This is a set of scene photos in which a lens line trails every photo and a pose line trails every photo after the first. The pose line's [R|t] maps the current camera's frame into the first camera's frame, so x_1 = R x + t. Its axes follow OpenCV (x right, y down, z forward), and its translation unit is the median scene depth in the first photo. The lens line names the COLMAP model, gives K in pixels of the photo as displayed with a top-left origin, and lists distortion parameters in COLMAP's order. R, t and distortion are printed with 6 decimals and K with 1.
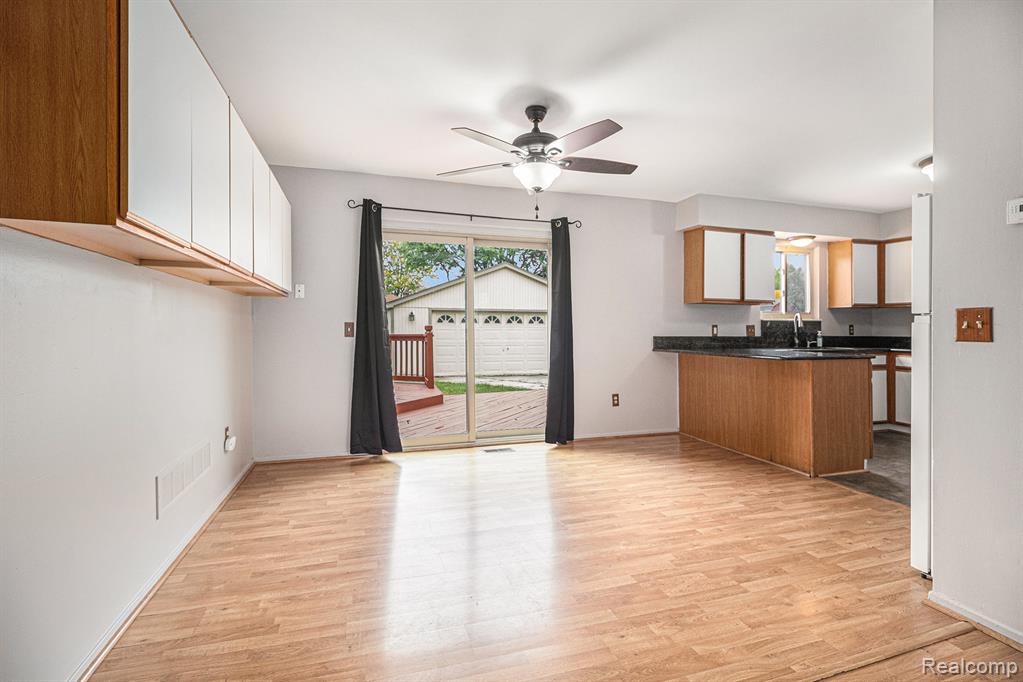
lens RADIAL K [[473.8, 0, 514.9], [0, 473.8, 337.6], [0, 0, 1]] dist [0.004513, 0.000665]
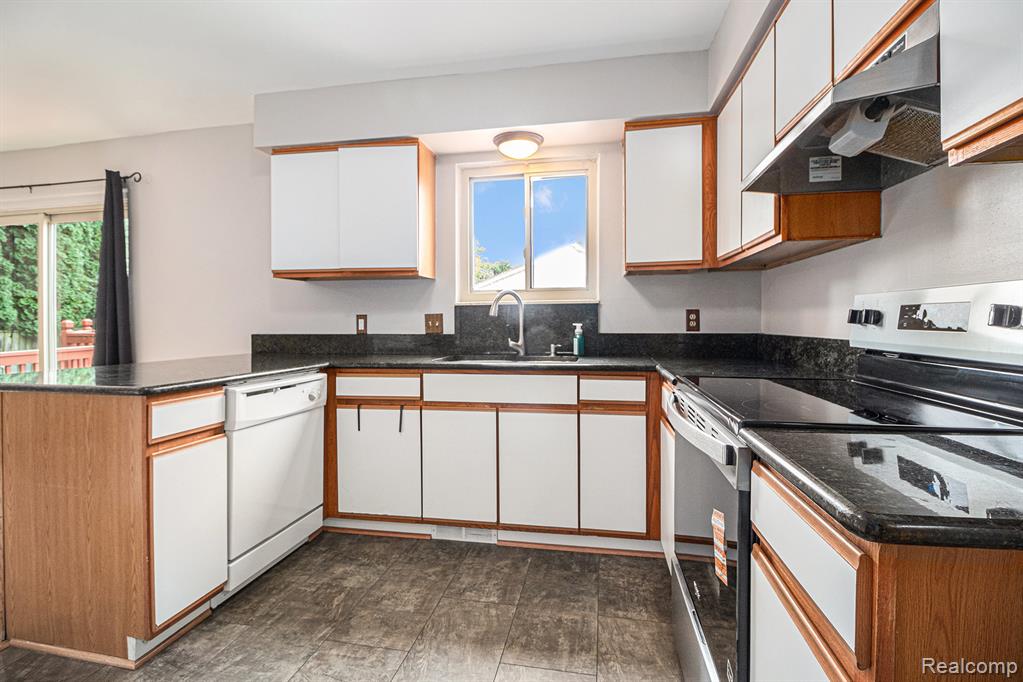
lens RADIAL K [[473.8, 0, 509.4], [0, 473.8, 337.3], [0, 0, 1]] dist [0.004513, 0.000665]
pose [[0.877737, 0.005313, -0.479113, 0.866075], [0.000088, 0.999937, 0.011248, -0.005296], [0.479142, -0.009915, 0.877681, 0.566626]]
